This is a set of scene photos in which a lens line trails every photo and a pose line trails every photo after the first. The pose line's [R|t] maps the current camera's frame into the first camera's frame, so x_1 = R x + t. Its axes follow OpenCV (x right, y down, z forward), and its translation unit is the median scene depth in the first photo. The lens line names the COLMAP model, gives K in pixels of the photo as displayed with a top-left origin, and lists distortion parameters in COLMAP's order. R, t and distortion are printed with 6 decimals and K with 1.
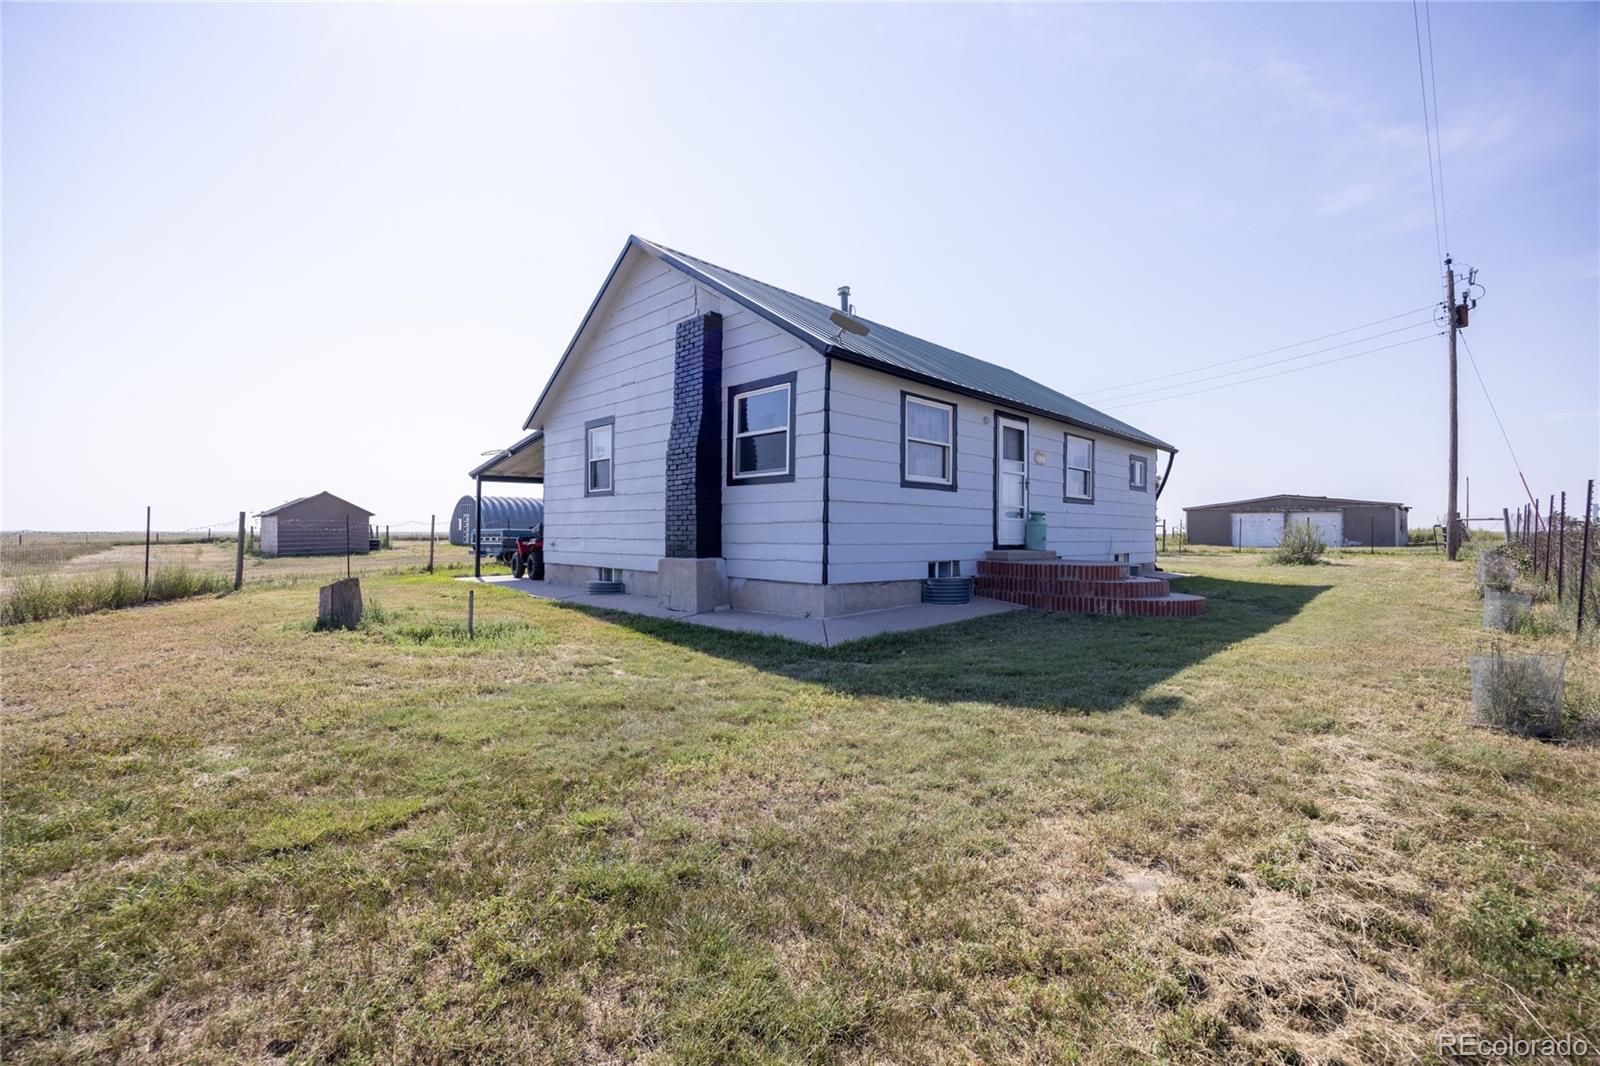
lens RADIAL K [[686.3, 0, 800.0], [0, 686.3, 533.0], [0, 0, 1]] dist [-0.000293, -0.000011]
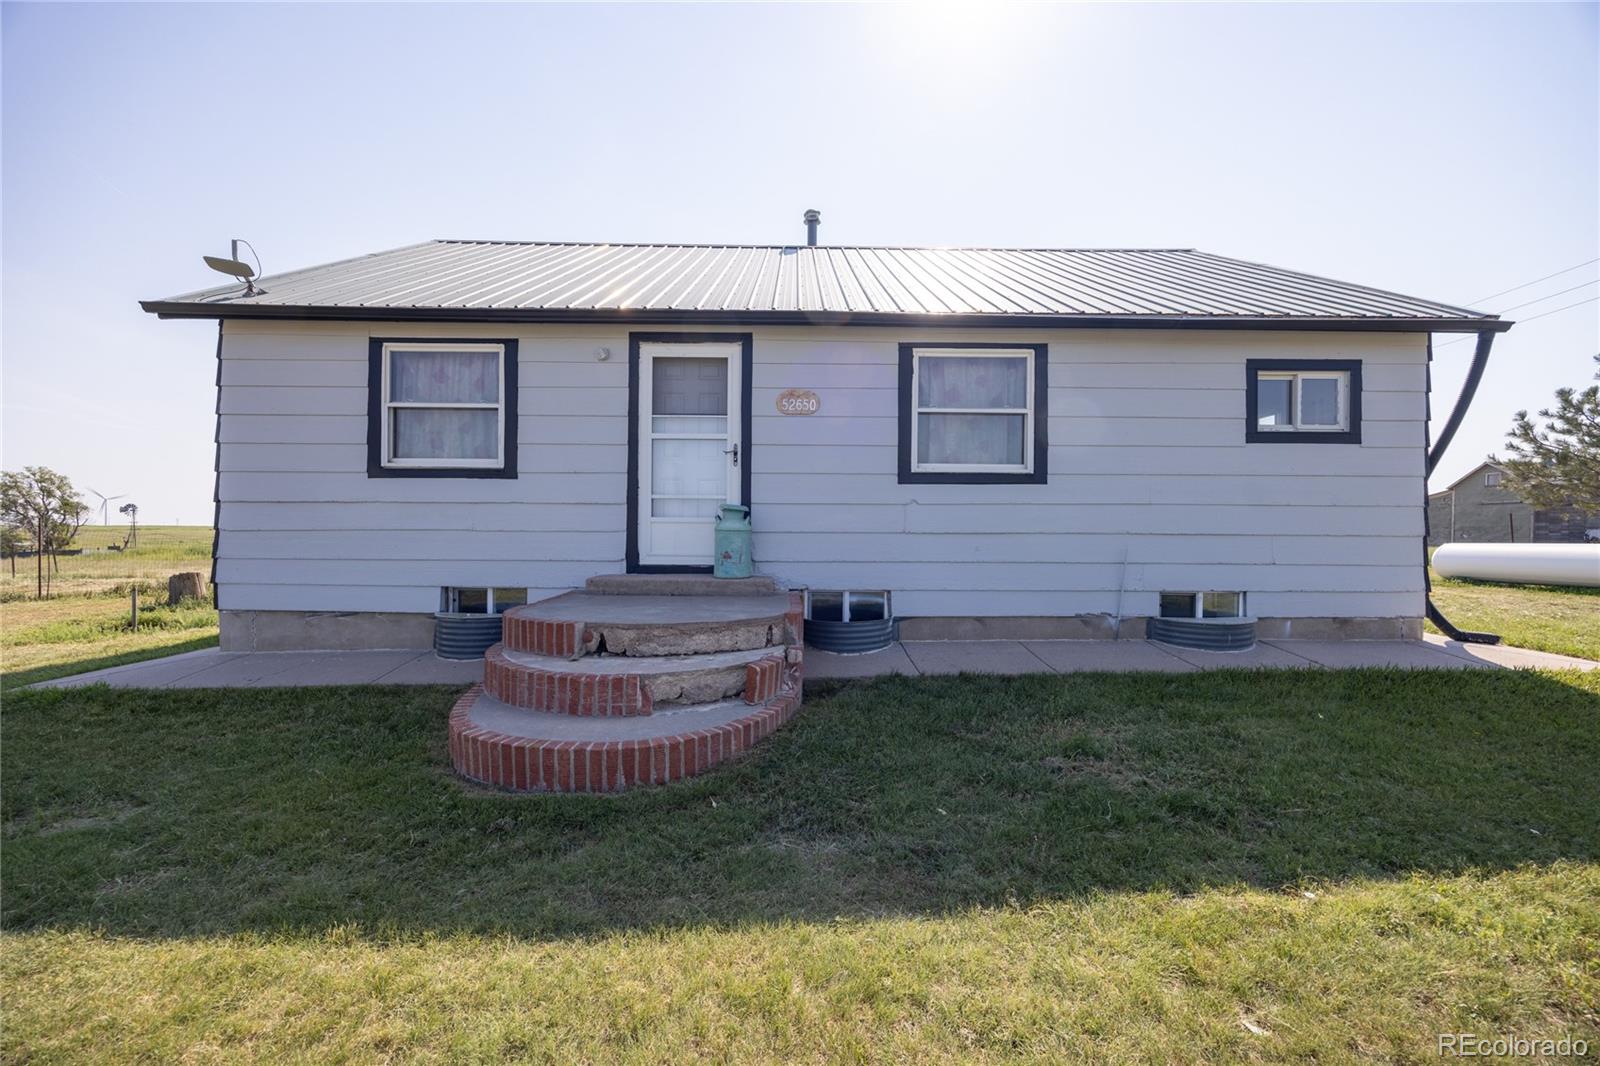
lens RADIAL K [[610.5, 0, 796.7], [0, 610.5, 522.2], [0, 0, 1]] dist [0.000605, -0.000031]
pose [[0.720131, -0.001398, -0.693836, 0.750894], [0.002607, 0.999996, 0.000691, -0.018356], [0.693833, -0.002306, 0.720132, 0.725899]]
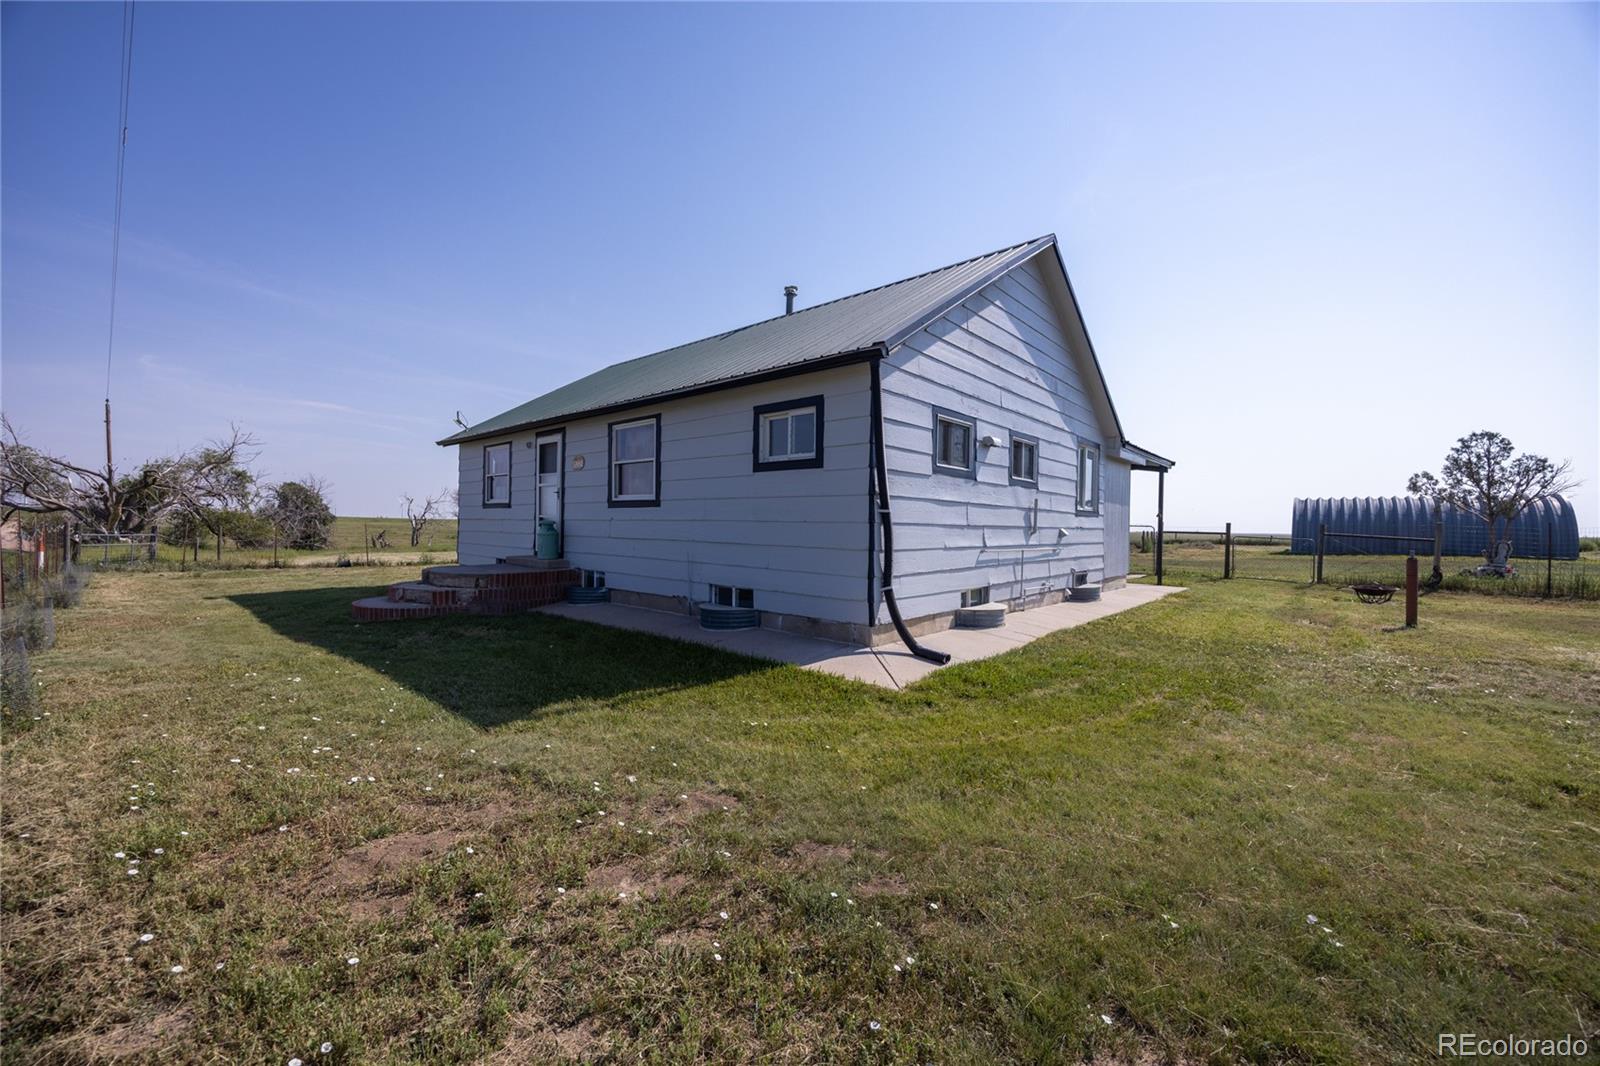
lens RADIAL K [[647.6, 0, 800.0], [0, 647.6, 533.0], [0, 0, 1]] dist [0.001041, 0.000010]
pose [[0.091703, -0.005525, -0.995771, 1.071078], [0.005051, 0.999974, -0.005083, -0.014242], [0.995774, -0.004563, 0.091729, 1.036713]]
